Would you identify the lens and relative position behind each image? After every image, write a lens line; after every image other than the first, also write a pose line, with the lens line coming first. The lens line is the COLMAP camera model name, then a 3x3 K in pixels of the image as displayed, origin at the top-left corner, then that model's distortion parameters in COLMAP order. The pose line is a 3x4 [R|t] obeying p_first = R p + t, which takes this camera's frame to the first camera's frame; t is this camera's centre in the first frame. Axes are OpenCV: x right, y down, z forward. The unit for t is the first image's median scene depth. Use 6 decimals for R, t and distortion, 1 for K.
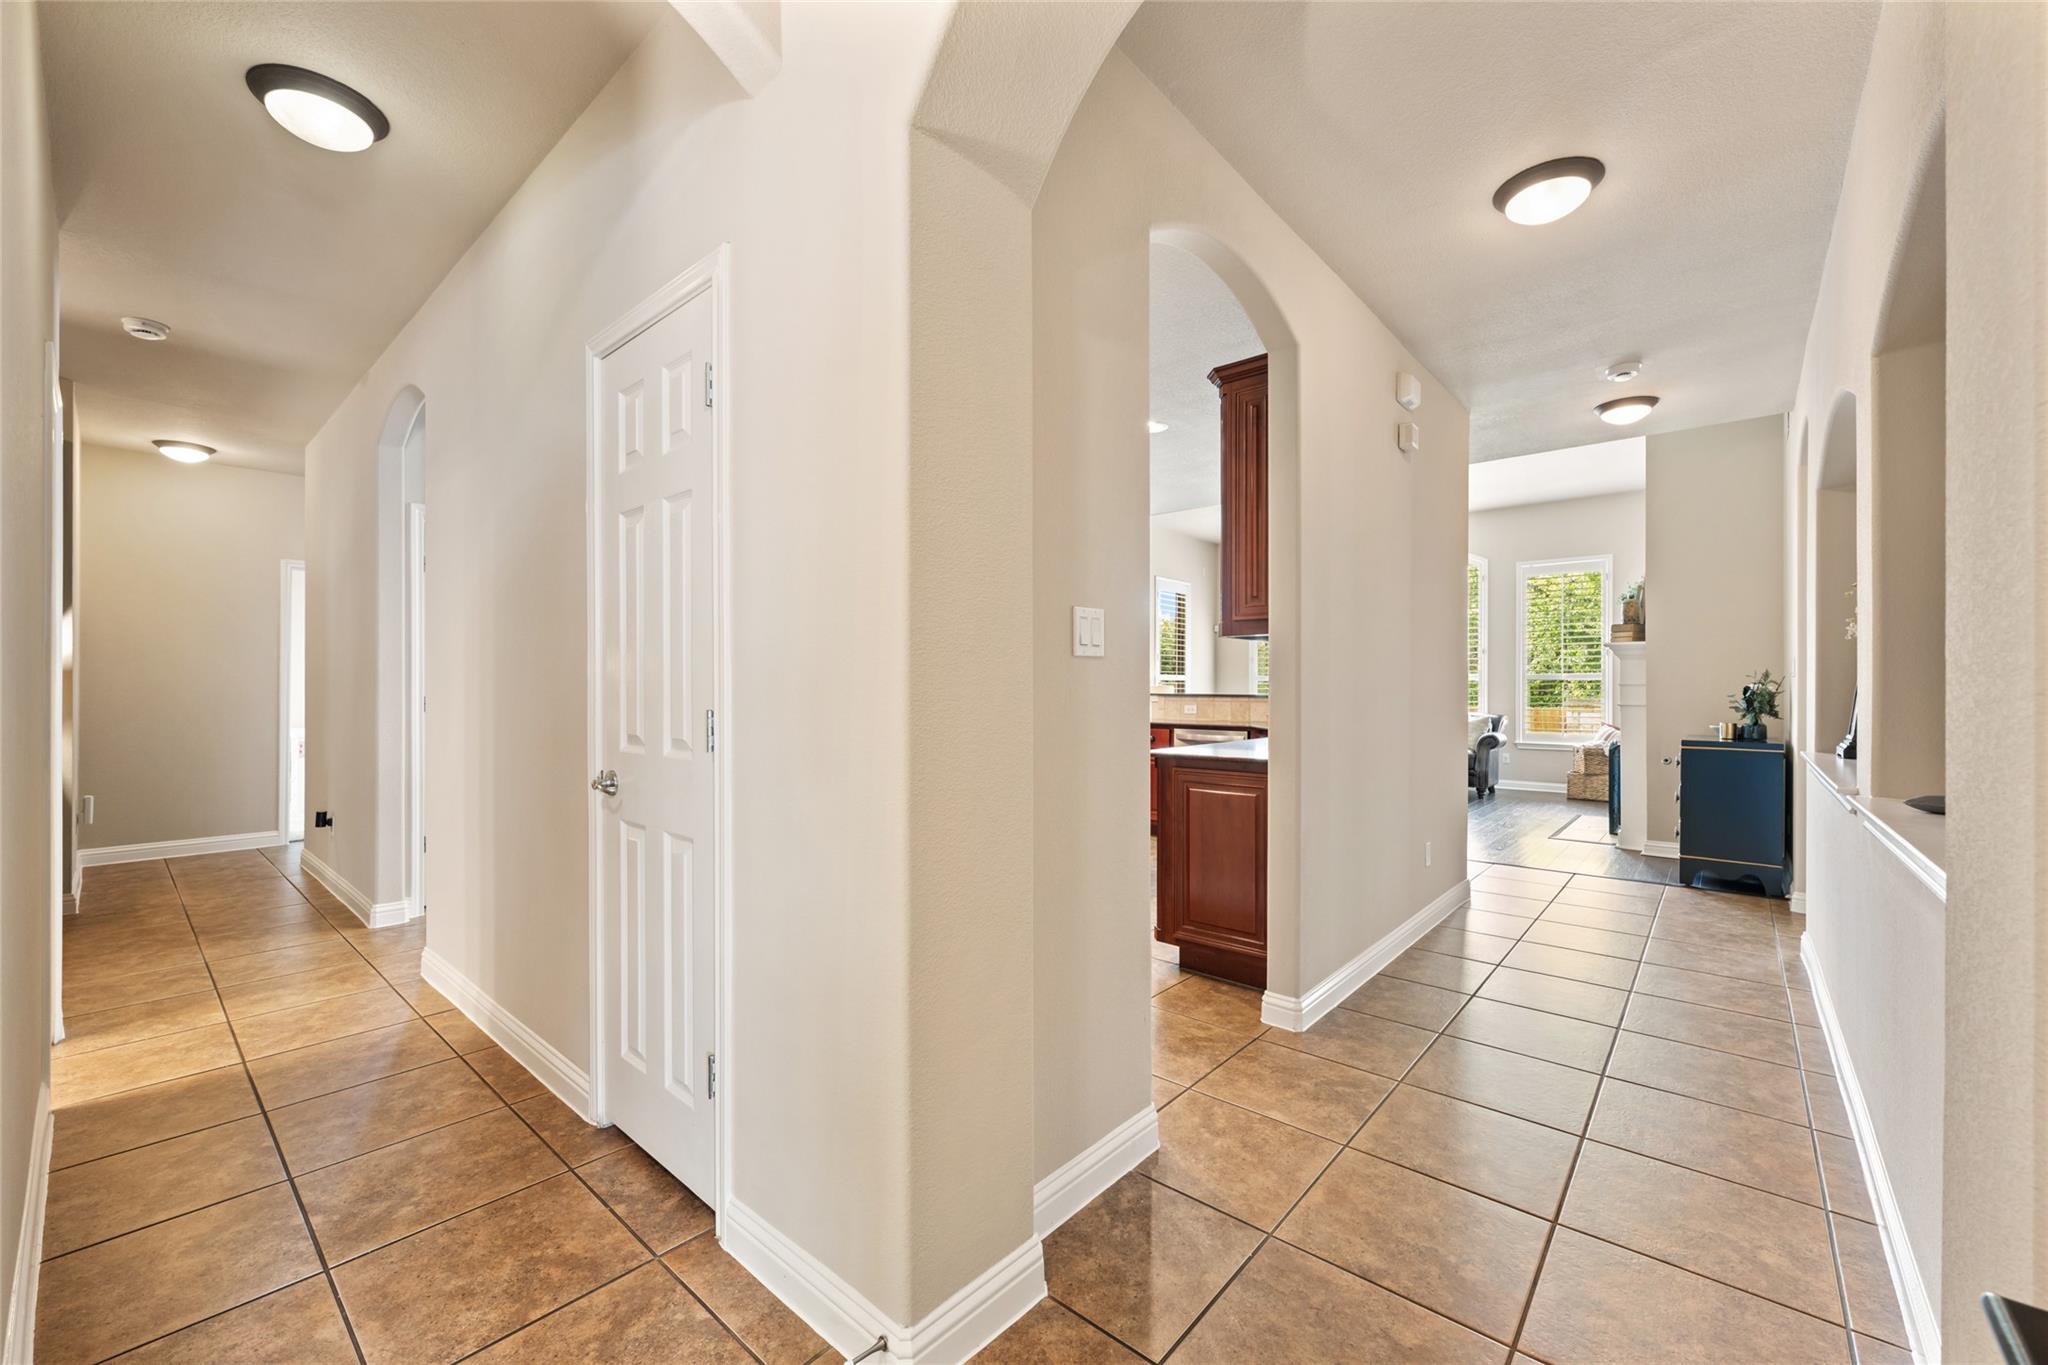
lens RADIAL K [[811.7, 0, 1020.9], [0, 811.7, 683.4], [0, 0, 1]] dist [-0.002492, 0.000879]
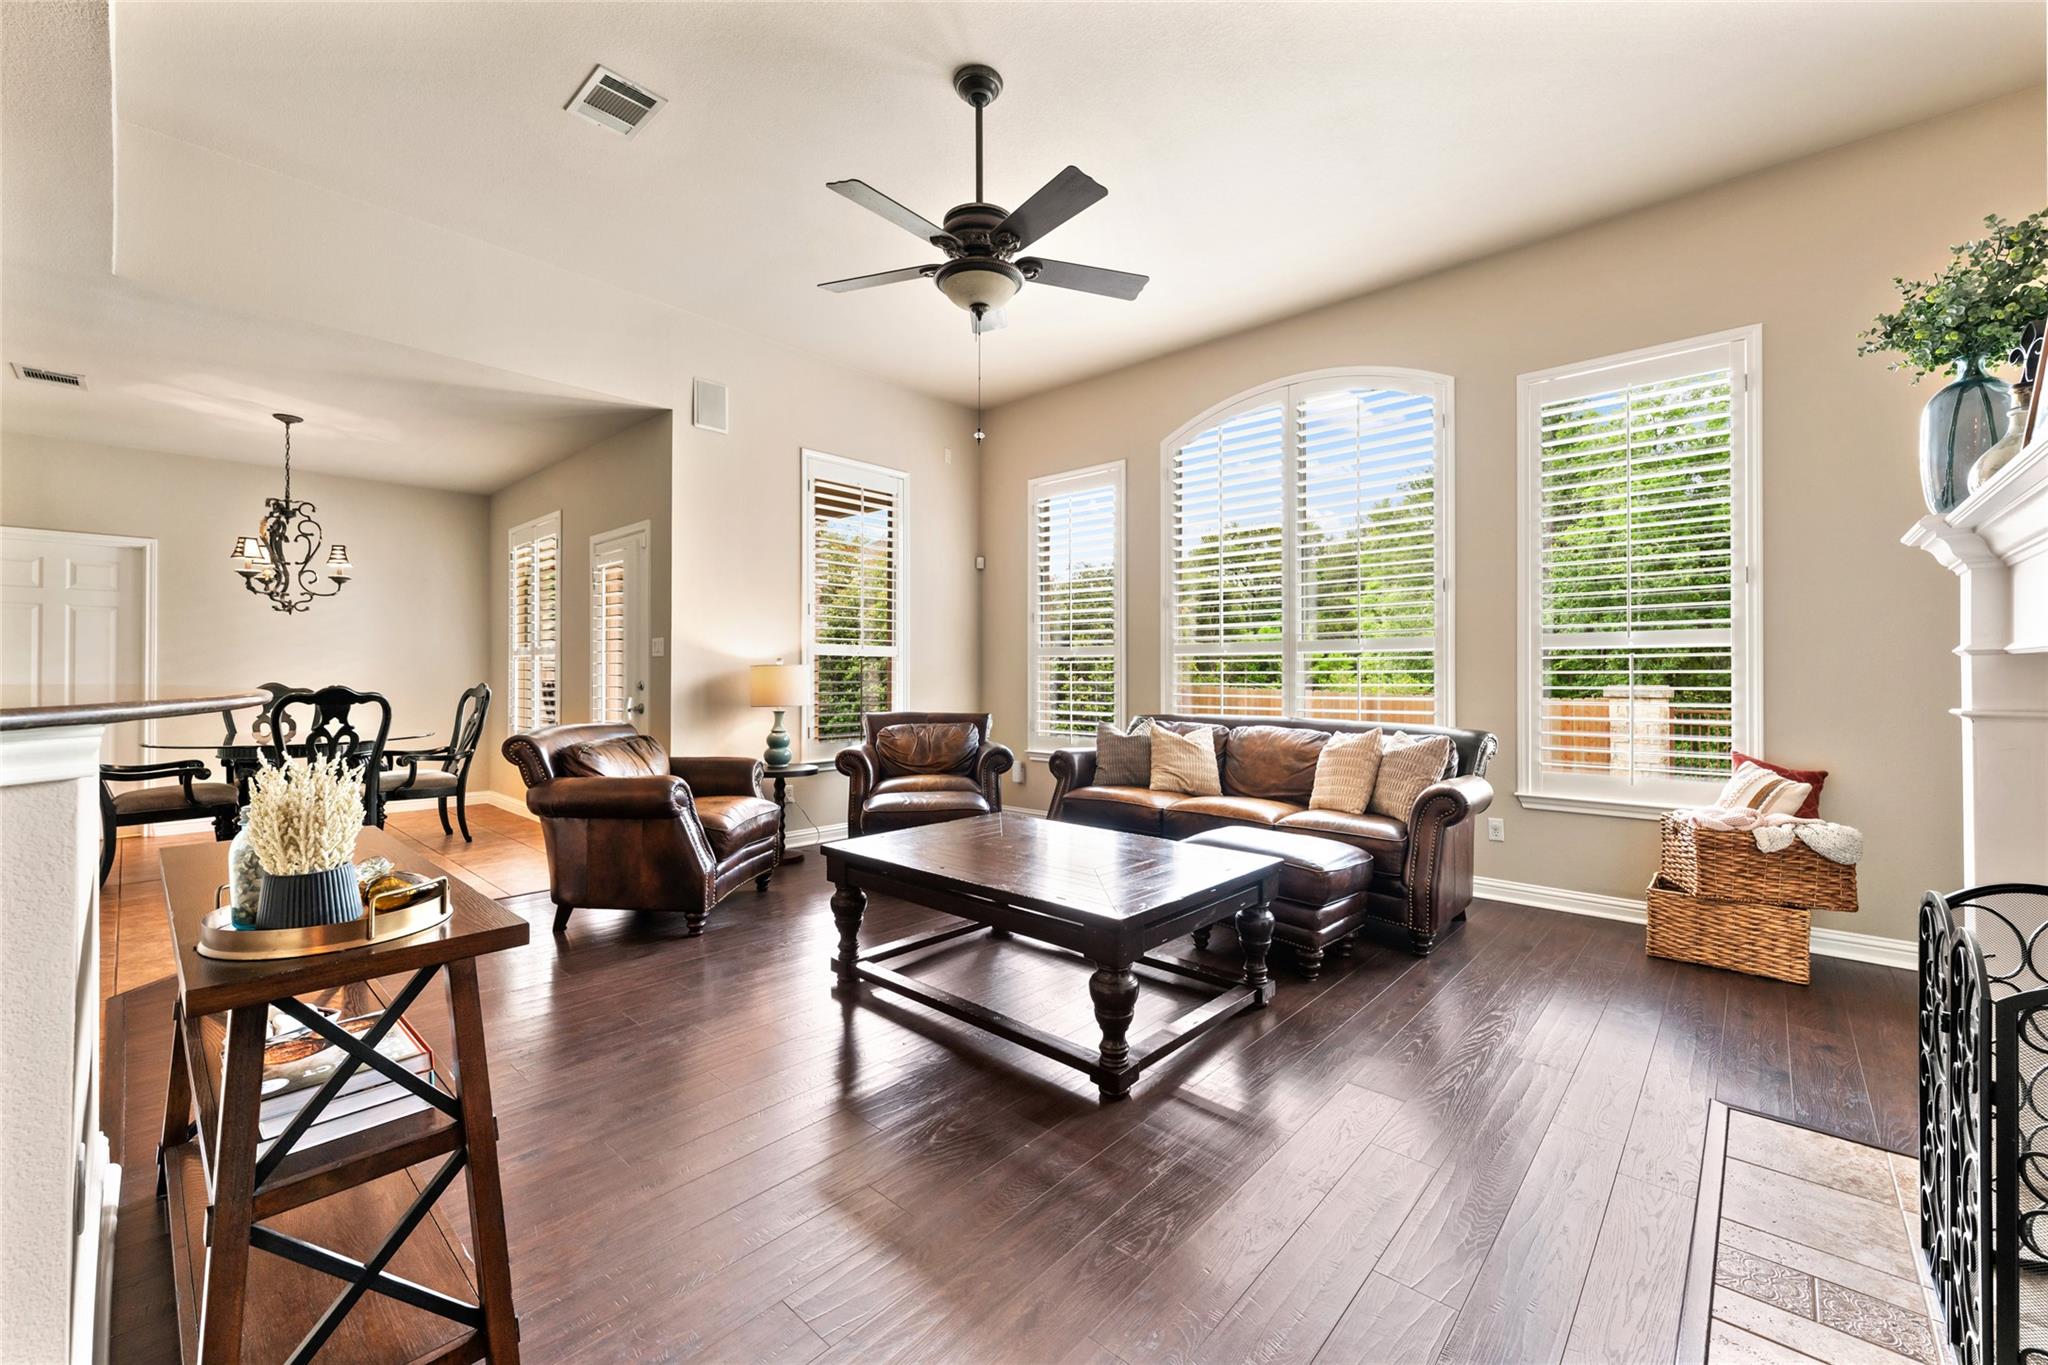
lens RADIAL K [[811.7, 0, 1014.7], [0, 811.7, 671.2], [0, 0, 1]] dist [-0.002492, 0.000879]
pose [[0.999496, -0.008609, -0.030549, 0.577124], [0.008964, 0.999893, 0.011528, 0.000921], [0.030447, -0.011796, 0.999467, 0.909496]]
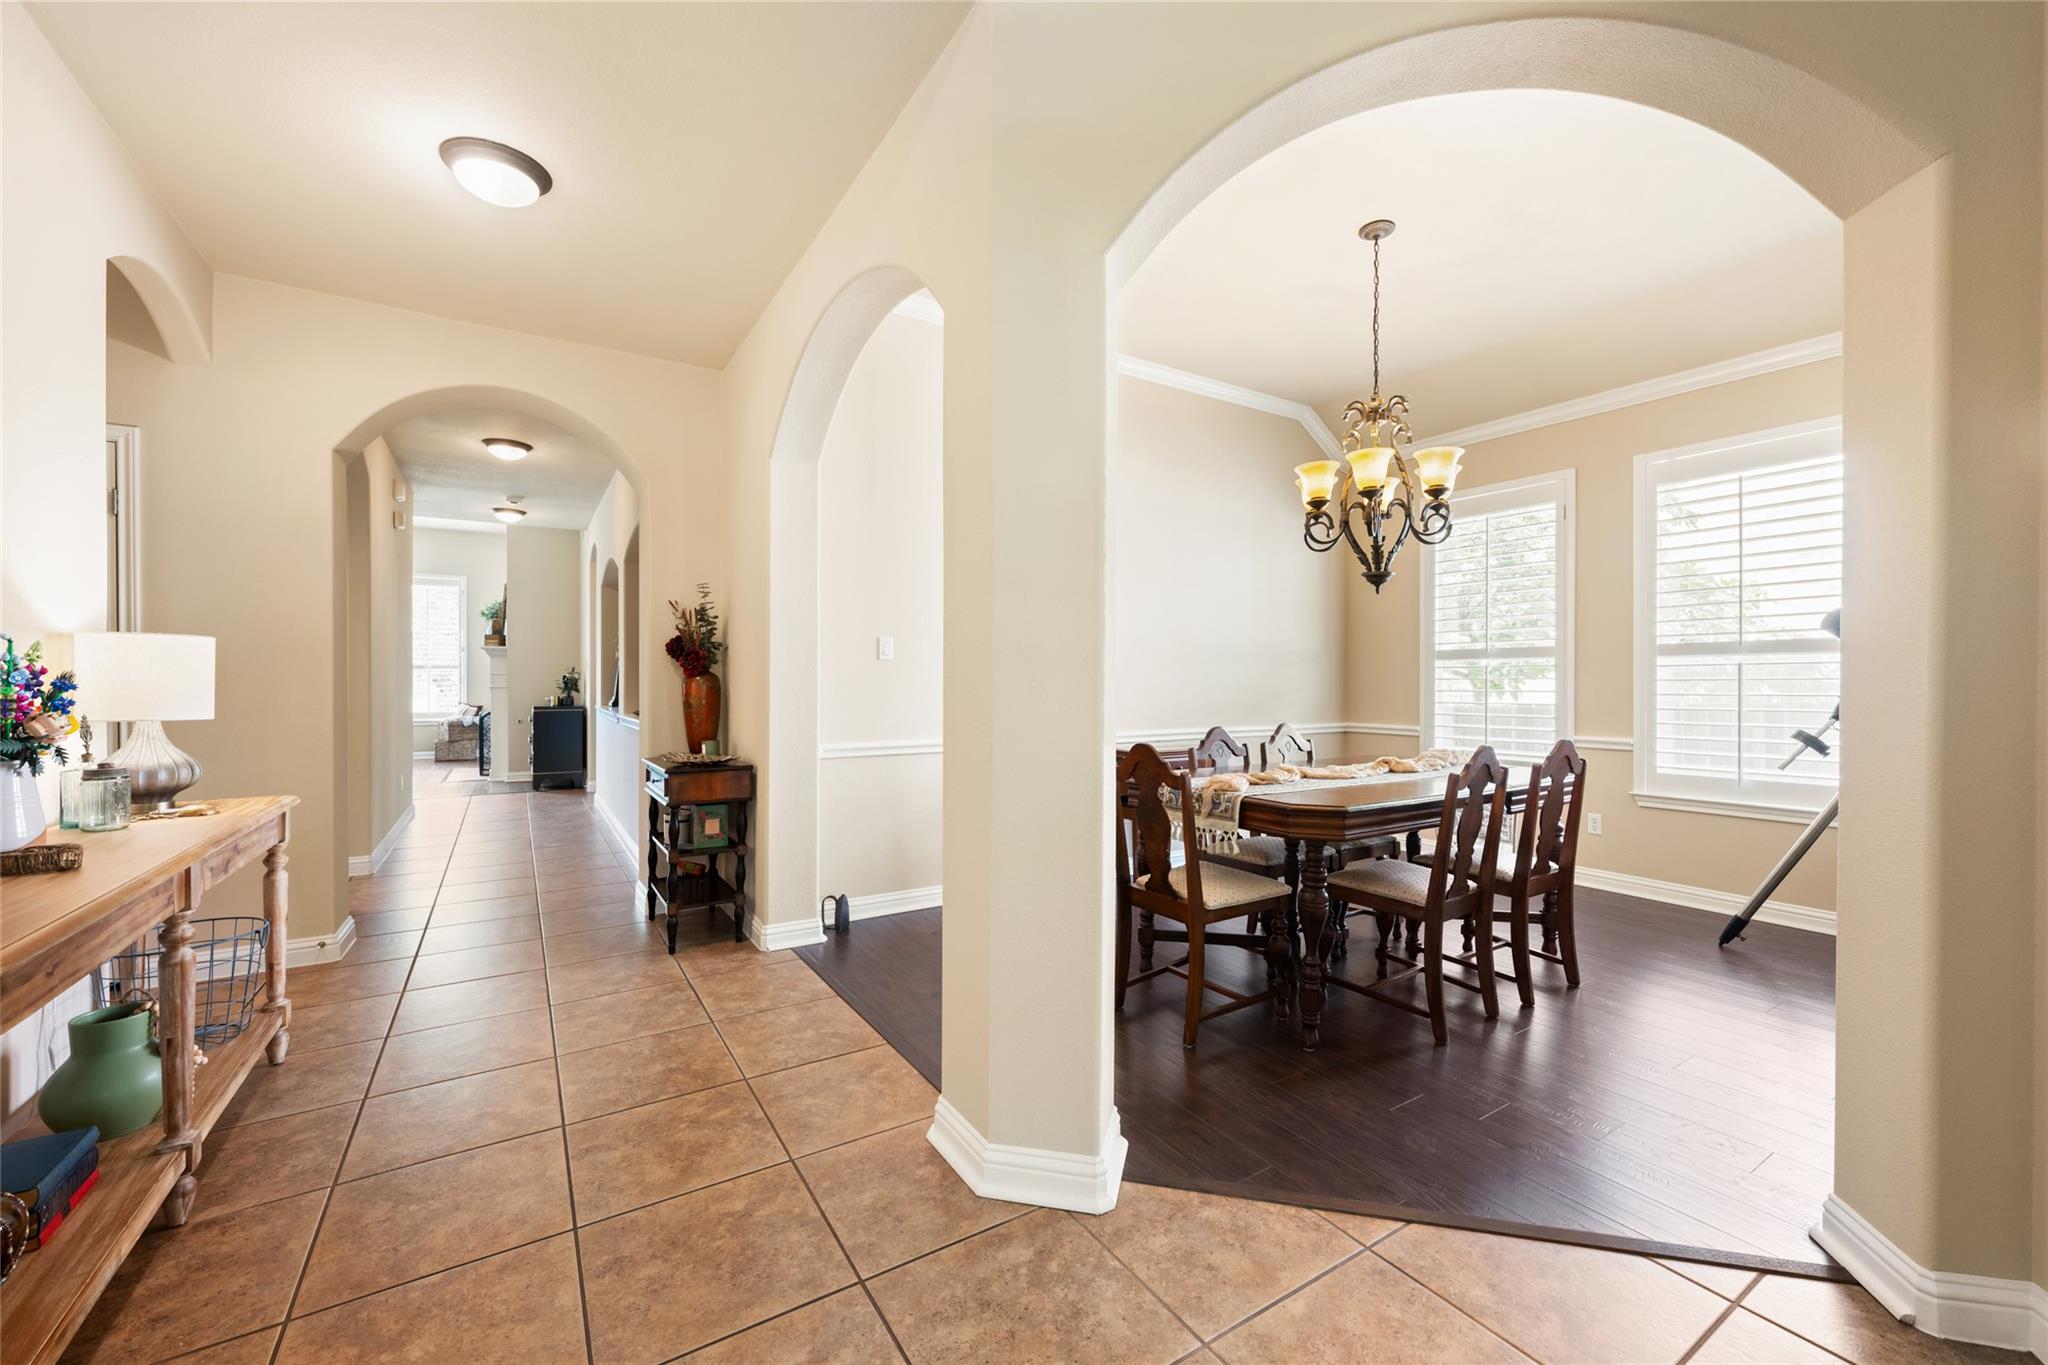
lens RADIAL K [[811.7, 0, 1030.3], [0, 811.7, 687.0], [0, 0, 1]] dist [-0.002492, 0.000879]
pose [[0.277450, -0.016023, 0.960606, -0.465065], [-0.001094, 0.999855, 0.016994, -0.001649], [-0.960739, -0.005766, 0.277393, -0.418649]]
